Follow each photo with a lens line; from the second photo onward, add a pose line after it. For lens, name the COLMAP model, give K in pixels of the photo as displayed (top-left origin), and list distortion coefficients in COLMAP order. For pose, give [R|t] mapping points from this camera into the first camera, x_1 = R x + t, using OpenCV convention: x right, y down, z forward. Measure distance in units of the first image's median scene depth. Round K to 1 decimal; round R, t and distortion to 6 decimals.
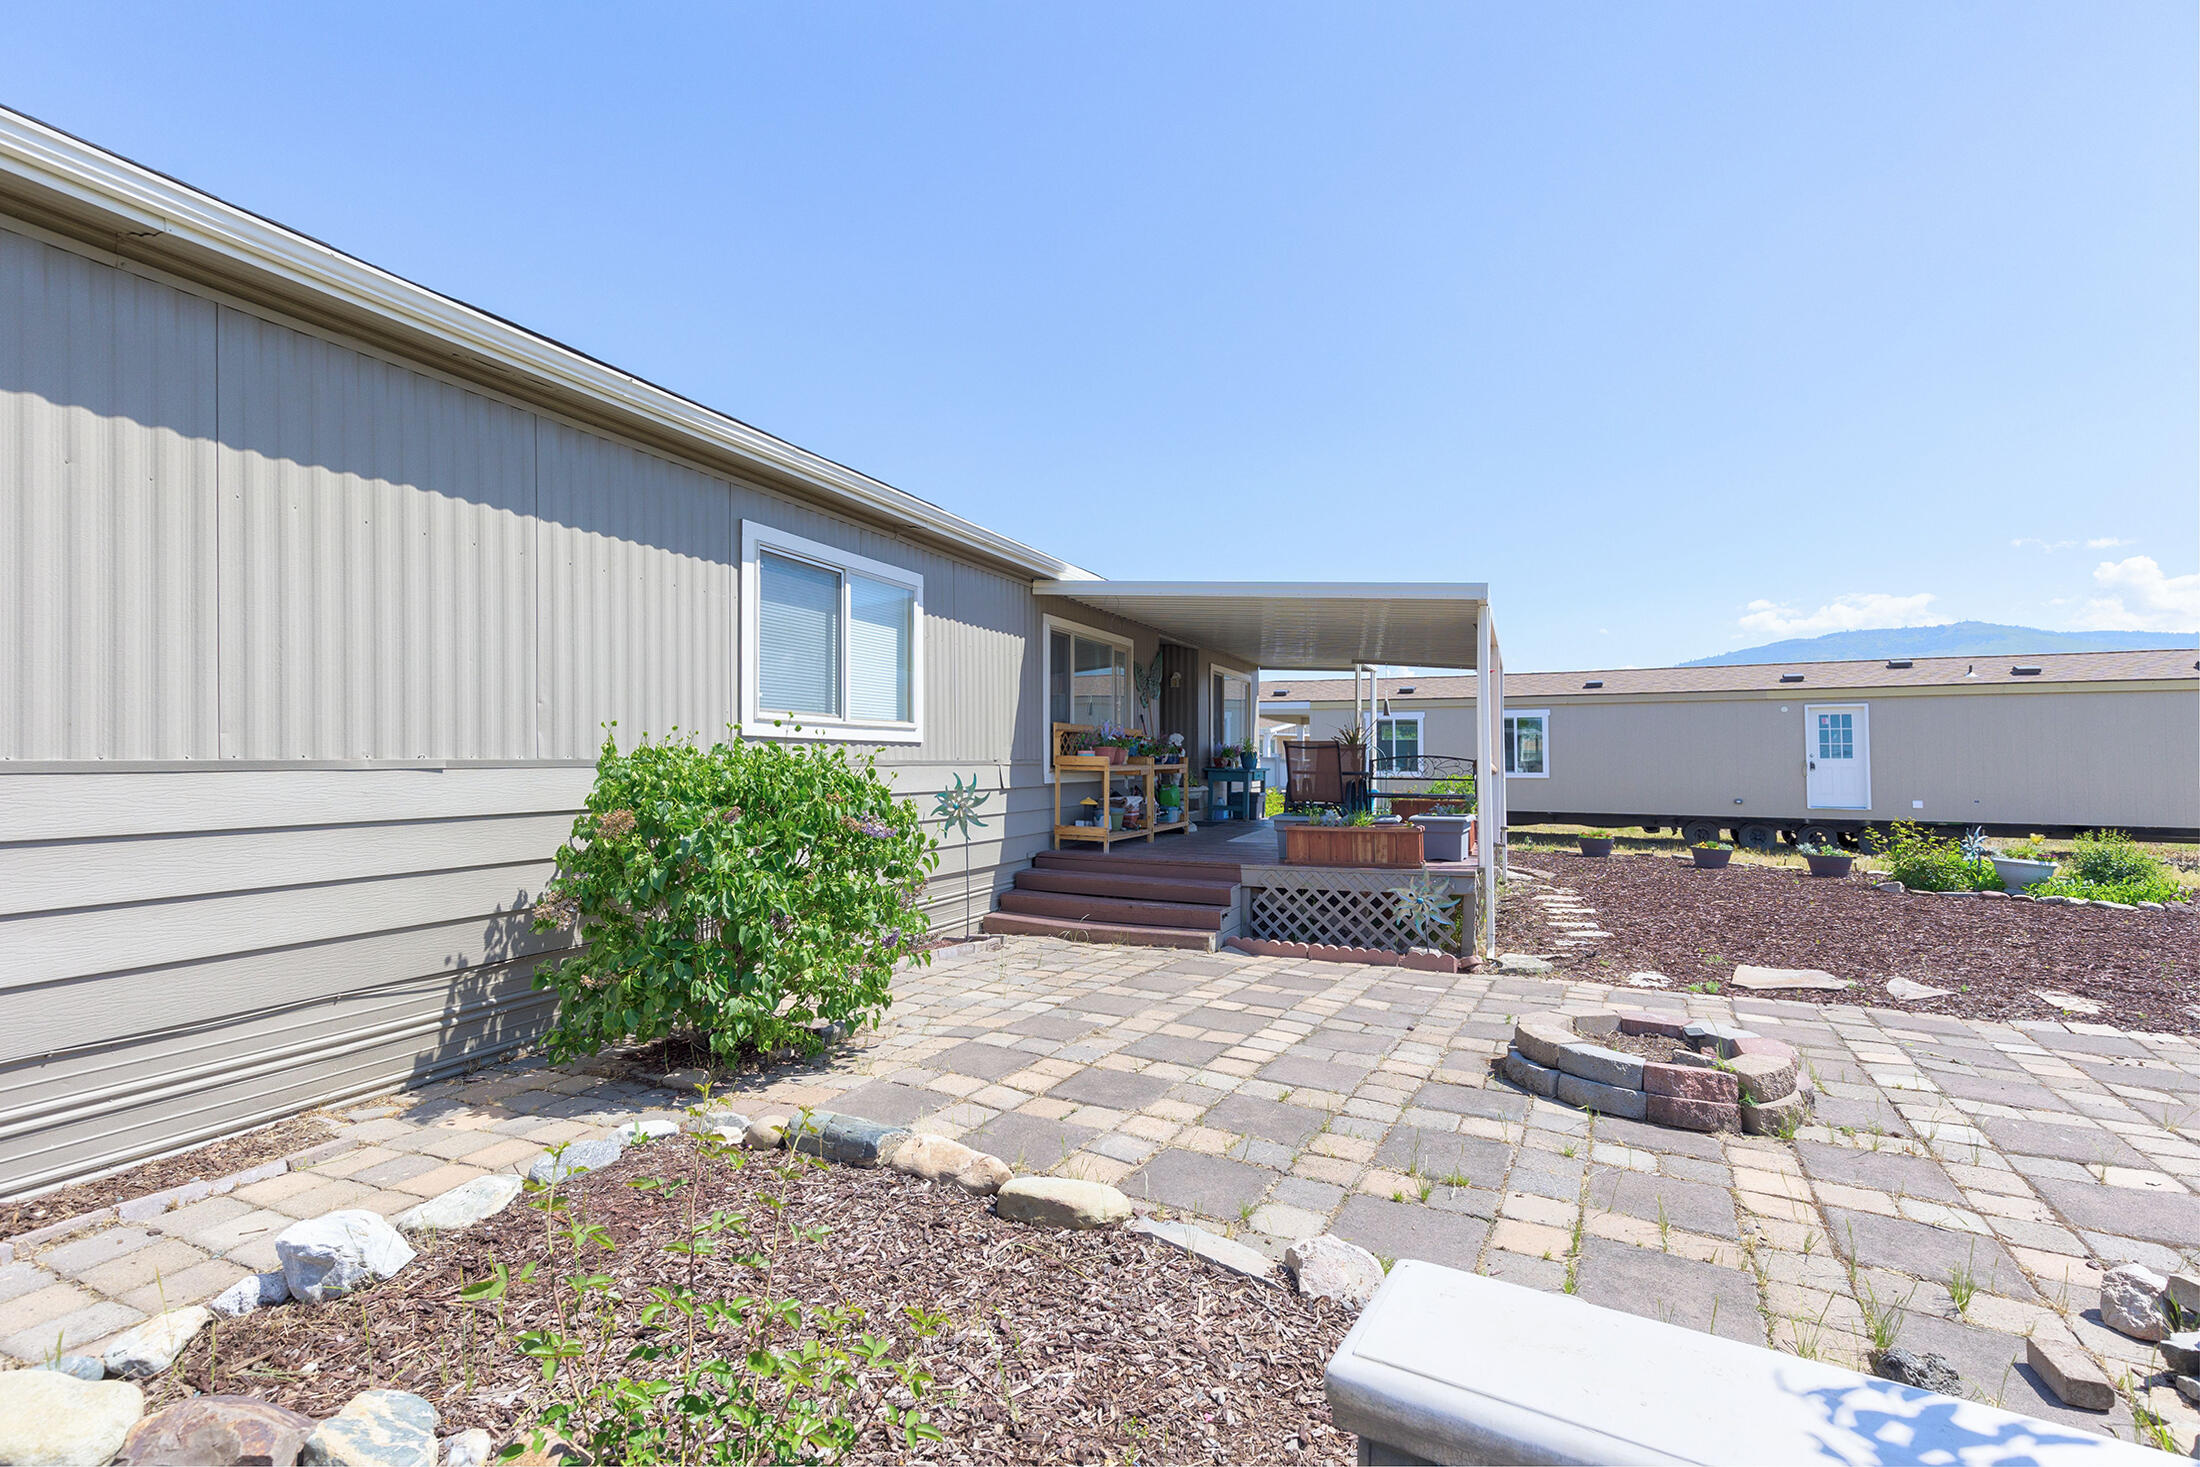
lens RADIAL K [[997.6, 0, 1101.3], [0, 997.6, 765.4], [0, 0, 1]] dist [0.012125, -0.000222]
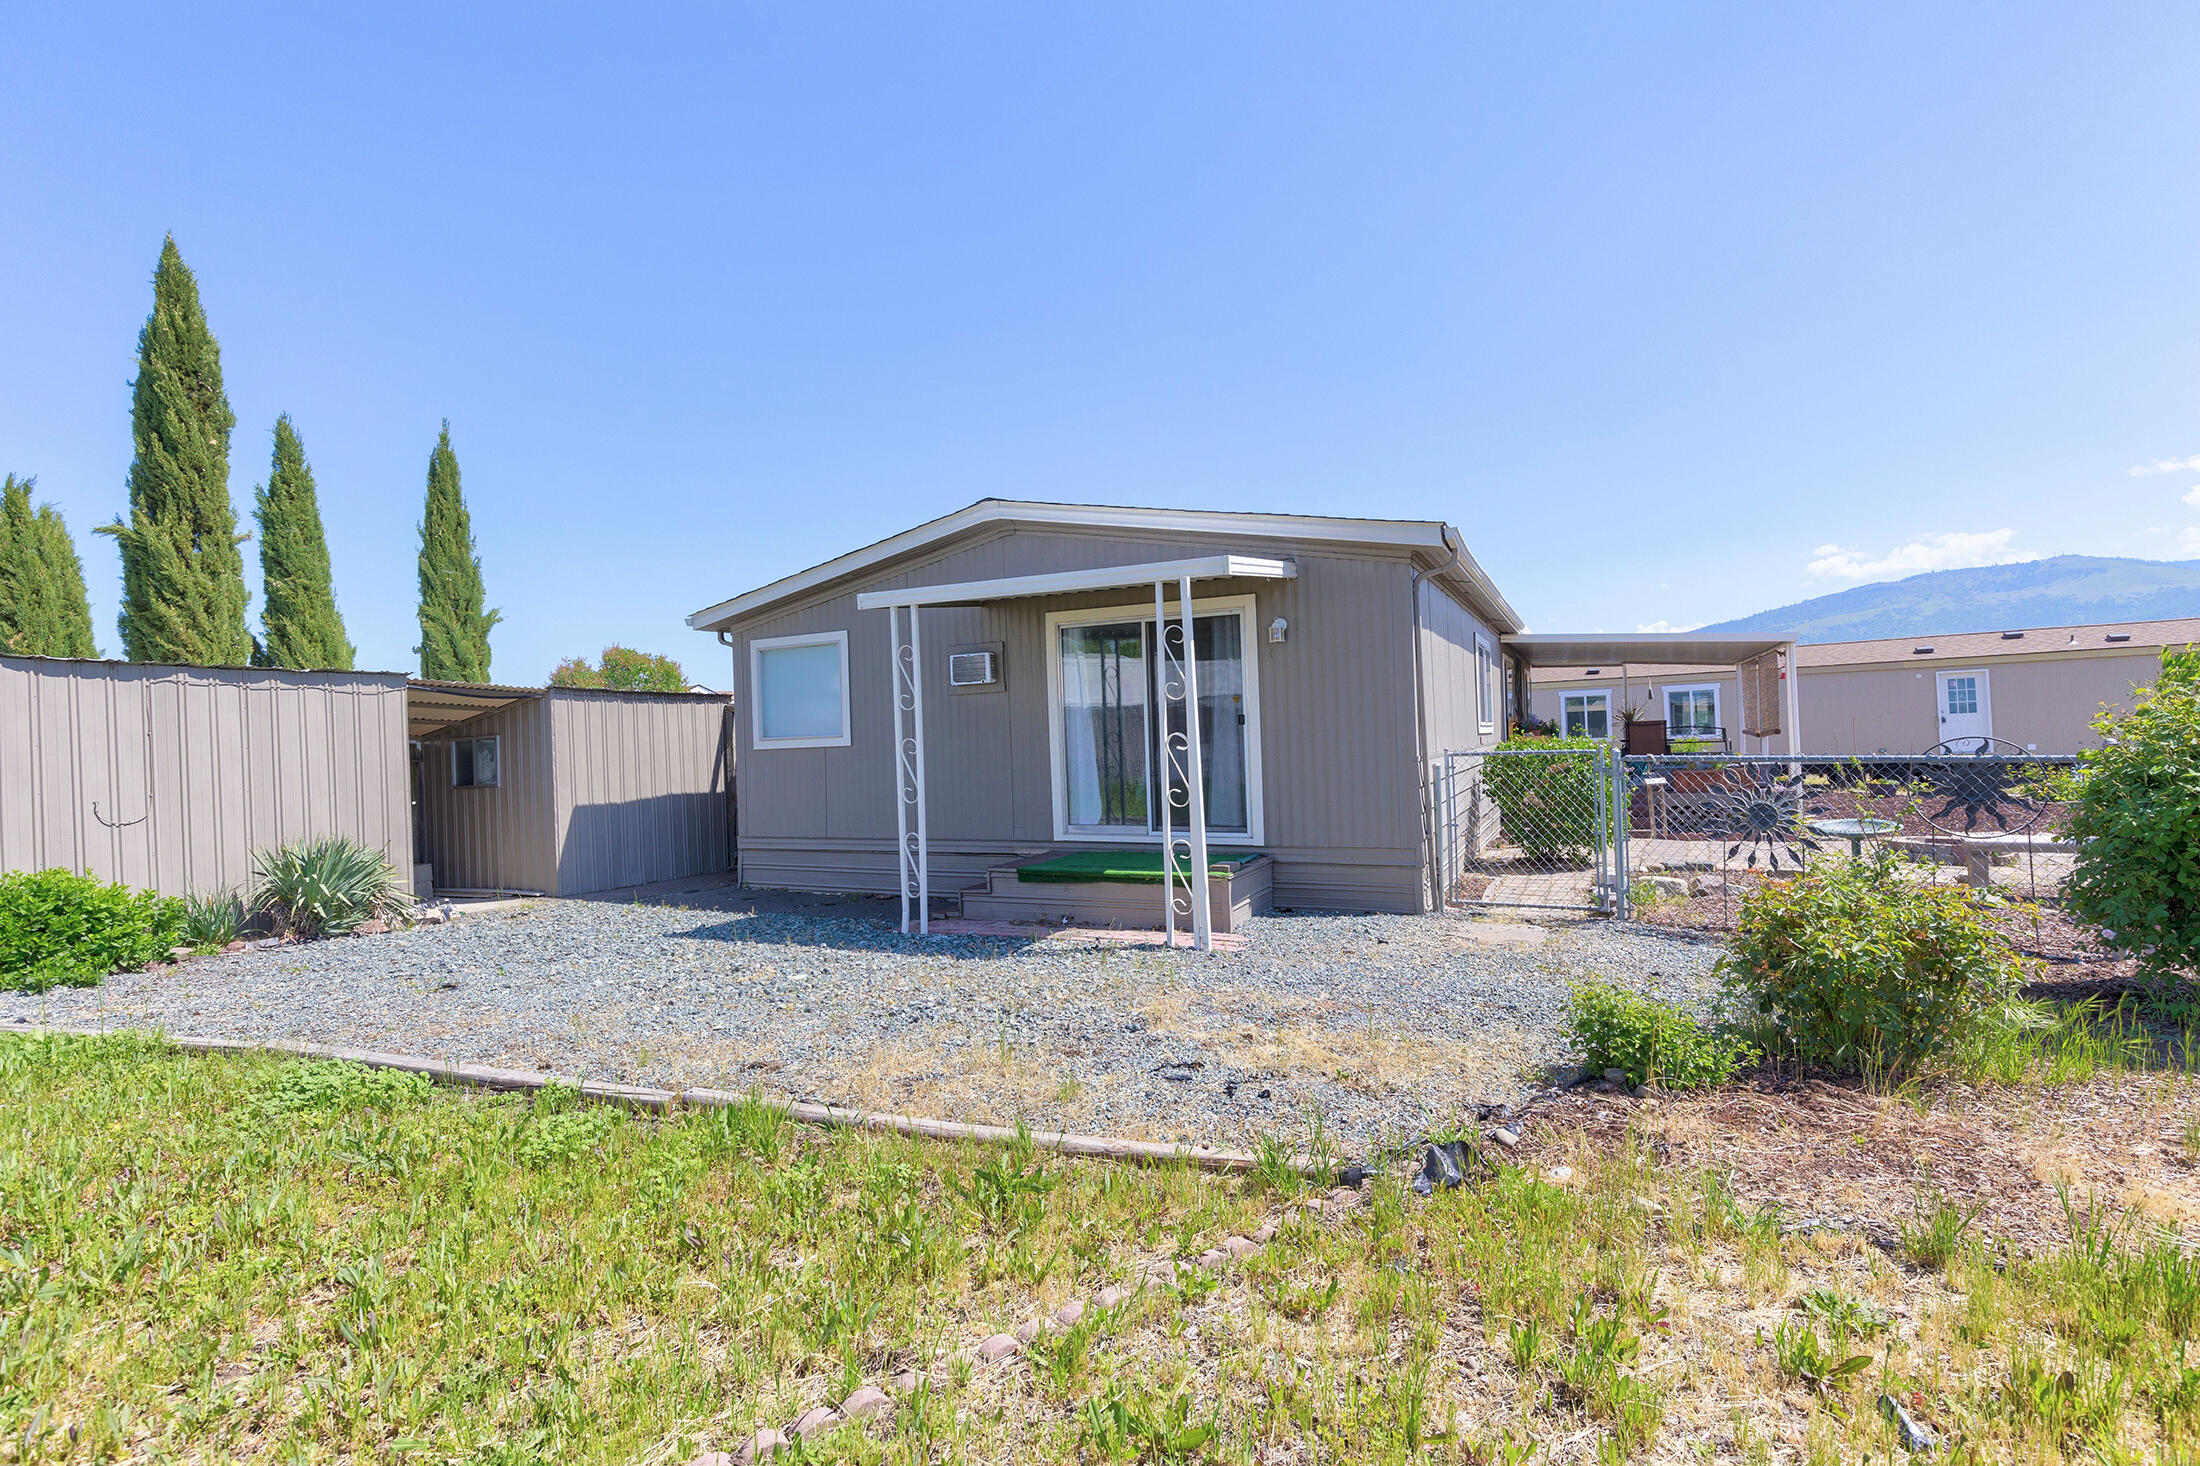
lens RADIAL K [[997.6, 0, 1101.3], [0, 997.6, 764.9], [0, 0, 1]] dist [0.012125, -0.000222]
pose [[0.998219, -0.035751, -0.047764, -0.304271], [0.036943, 0.999022, 0.024298, -0.012624], [0.046848, -0.026019, 0.998563, -0.332804]]
